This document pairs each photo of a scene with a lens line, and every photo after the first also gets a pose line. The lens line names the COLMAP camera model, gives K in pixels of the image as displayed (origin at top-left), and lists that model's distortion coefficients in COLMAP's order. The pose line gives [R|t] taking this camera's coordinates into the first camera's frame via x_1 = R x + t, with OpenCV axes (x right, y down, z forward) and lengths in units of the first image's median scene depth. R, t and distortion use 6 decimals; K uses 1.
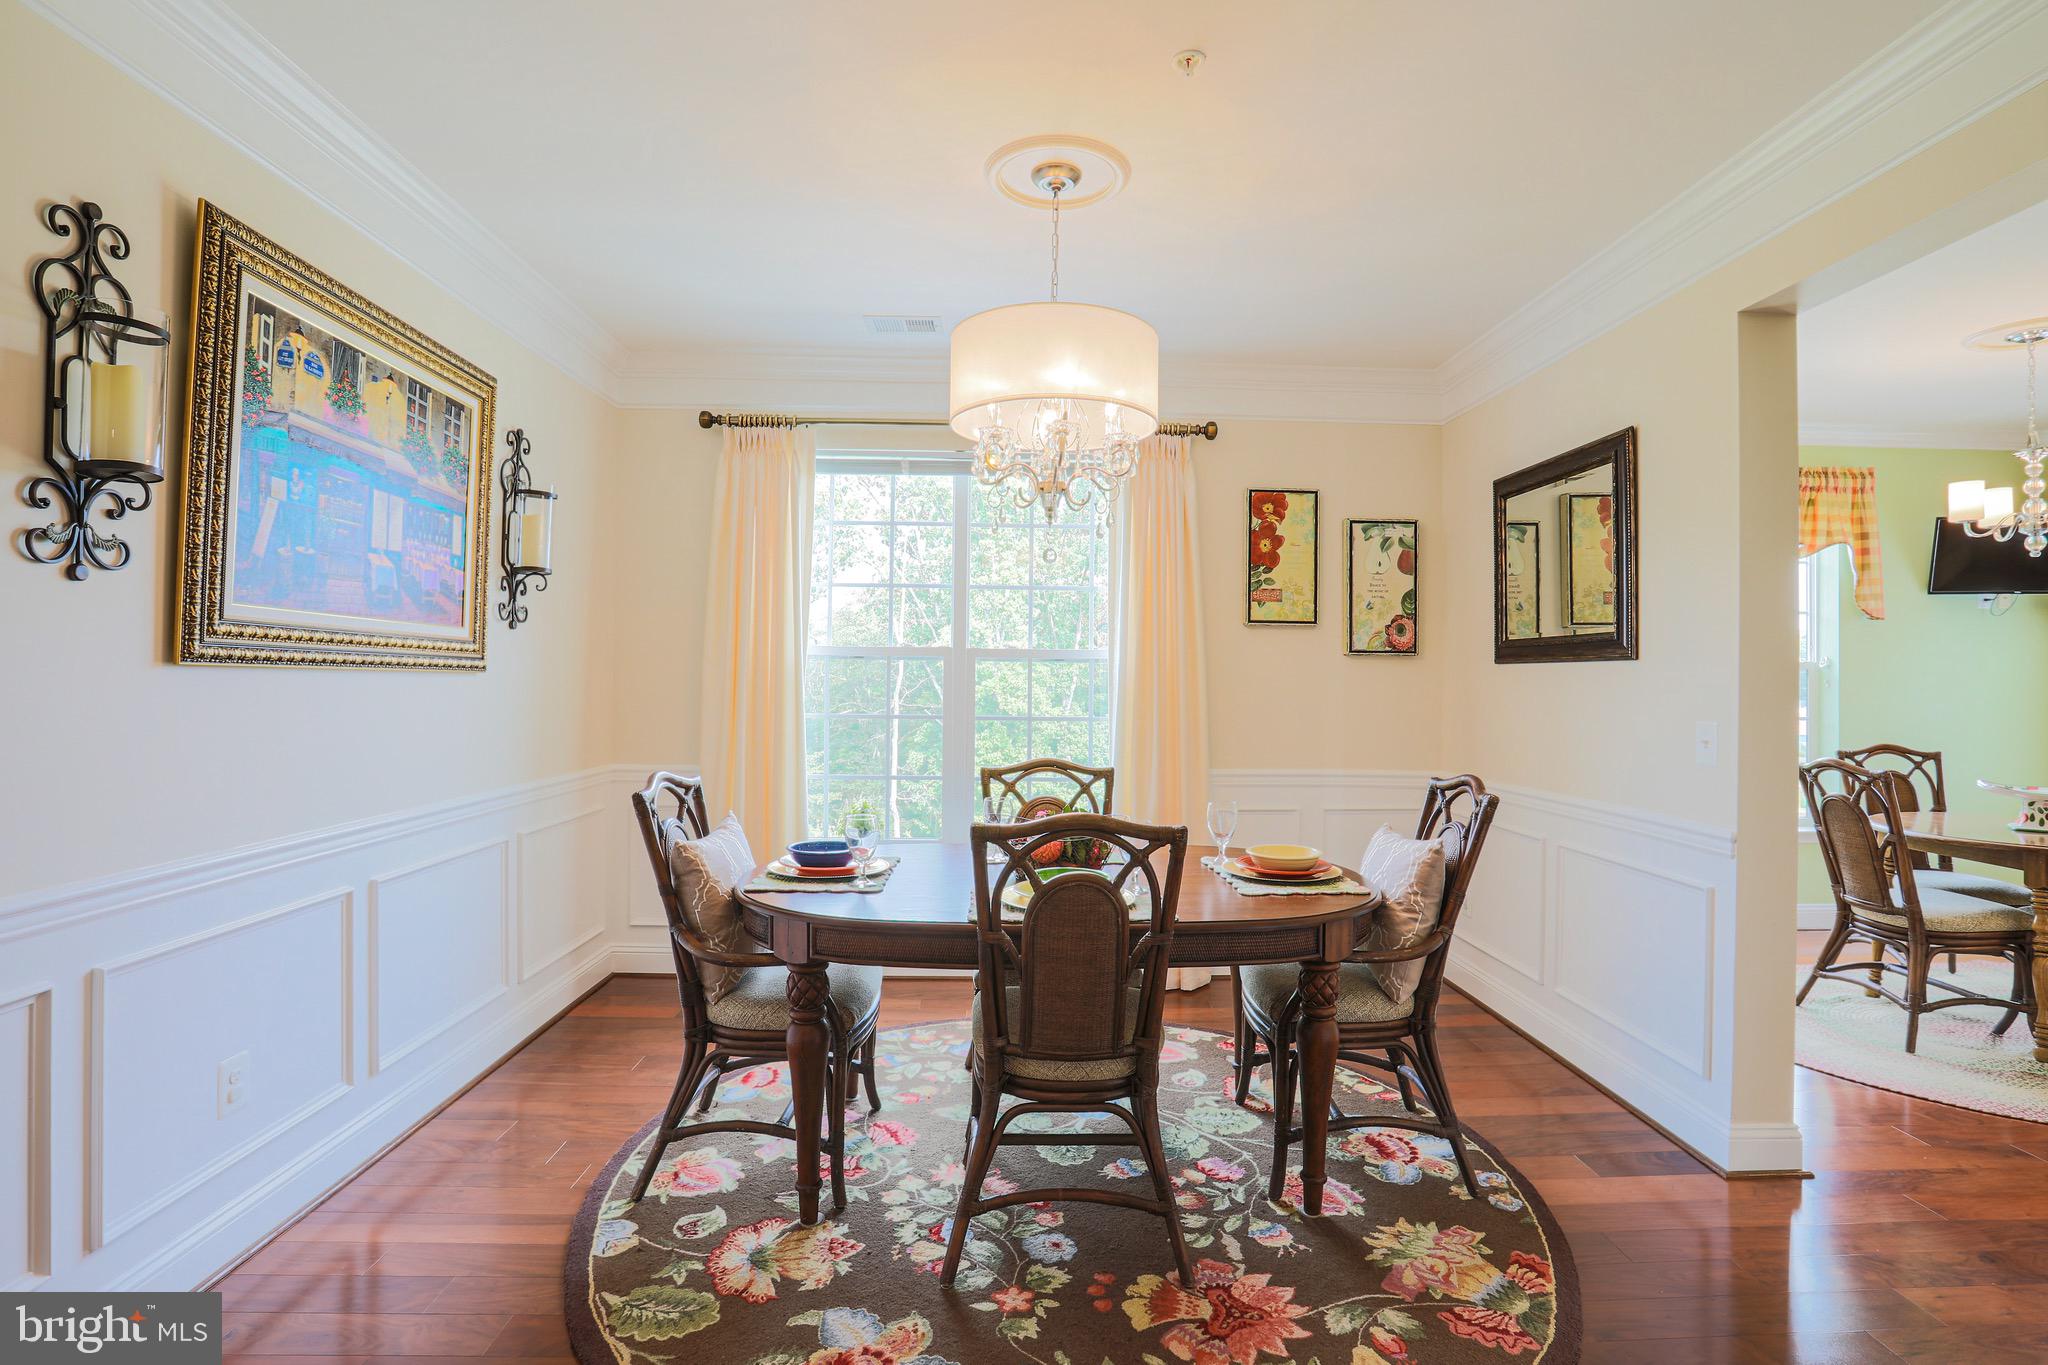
lens RADIAL K [[1031.8, 0, 1055.0], [0, 1031.8, 668.3], [0, 0, 1]] dist [-0.040840, 0.009795]
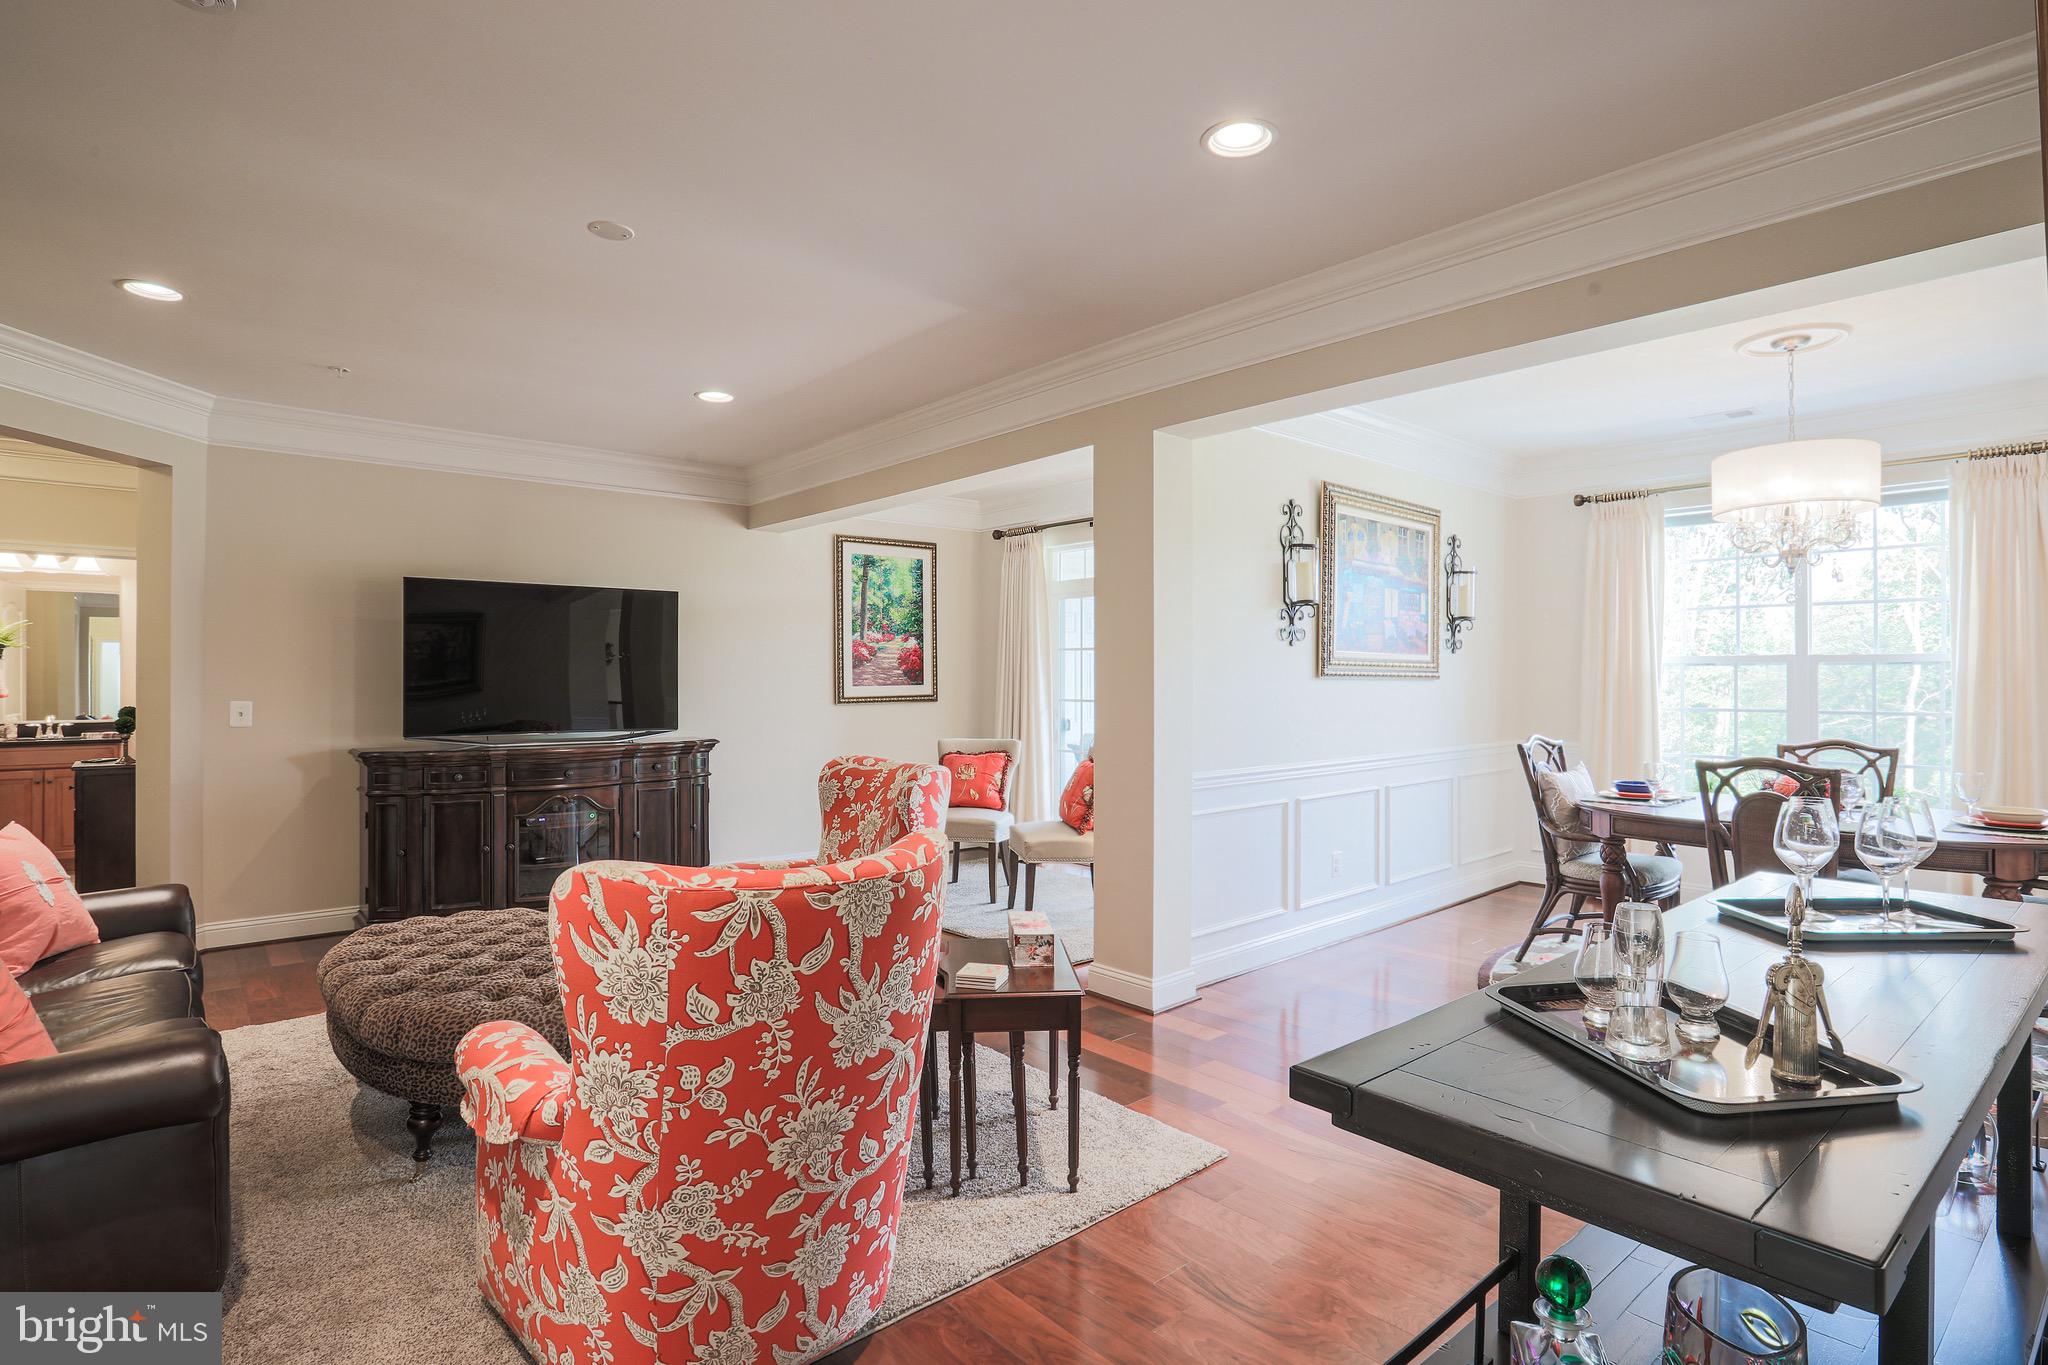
lens RADIAL K [[1031.8, 0, 1039.2], [0, 1031.8, 679.6], [0, 0, 1]] dist [-0.040840, 0.009795]
pose [[0.644827, -0.011714, -0.764239, 0.426148], [0.016012, 0.999870, -0.001815, -0.005031], [0.764161, -0.011067, 0.644930, -0.817298]]
